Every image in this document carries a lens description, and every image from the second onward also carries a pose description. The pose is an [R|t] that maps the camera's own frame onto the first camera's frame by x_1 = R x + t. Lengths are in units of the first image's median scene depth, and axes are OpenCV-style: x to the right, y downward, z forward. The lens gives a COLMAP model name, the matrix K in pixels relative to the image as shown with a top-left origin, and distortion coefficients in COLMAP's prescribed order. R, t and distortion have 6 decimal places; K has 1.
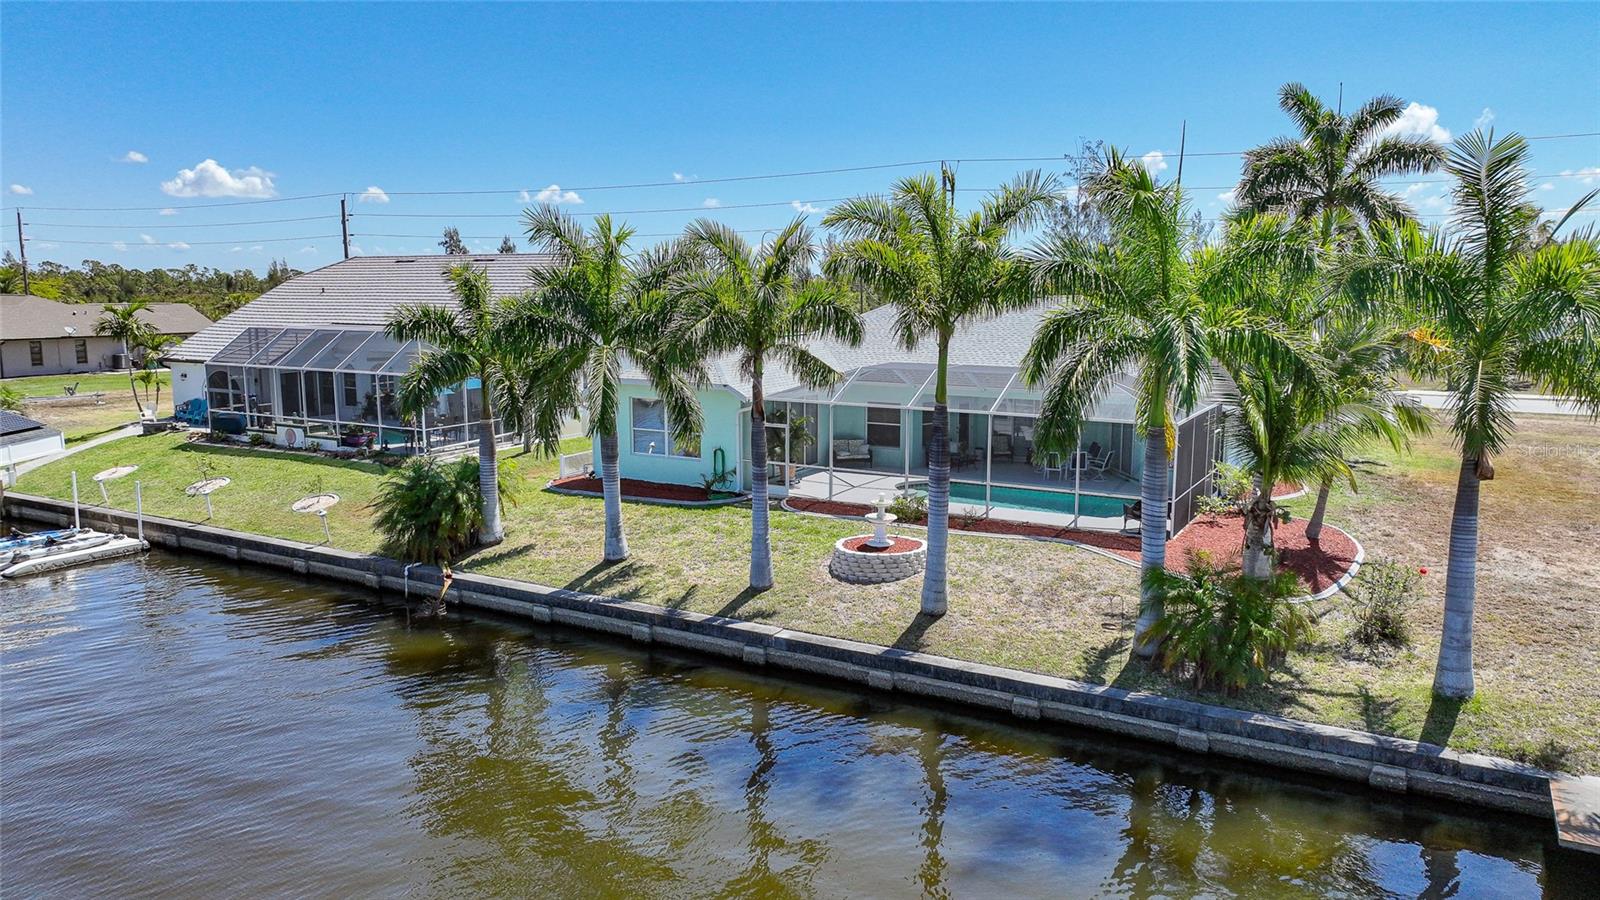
lens RADIAL K [[1123.6, 0, 801.7], [0, 1123.6, 448.8], [0, 0, 1]] dist [-0.009045, 0.026785]
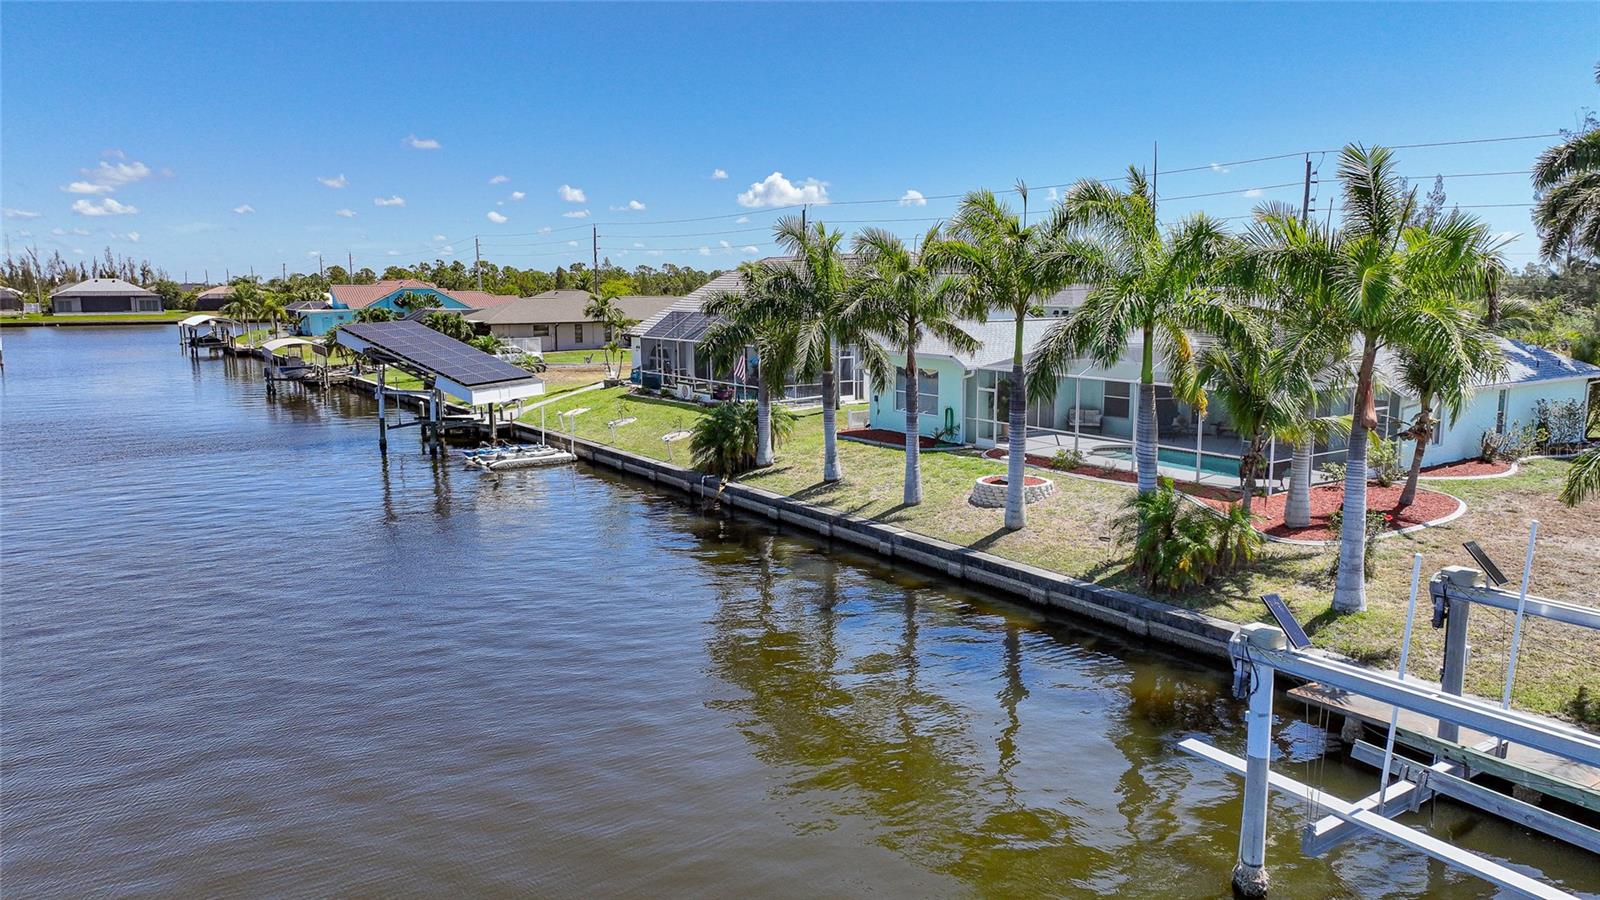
lens RADIAL K [[1123.6, 0, 801.7], [0, 1123.6, 448.8], [0, 0, 1]] dist [-0.009045, 0.026785]
pose [[0.897269, 0.058235, -0.437626, 0.363511], [-0.056956, 0.998248, 0.016061, 0.038420], [0.437795, 0.010514, 0.899013, -0.211245]]
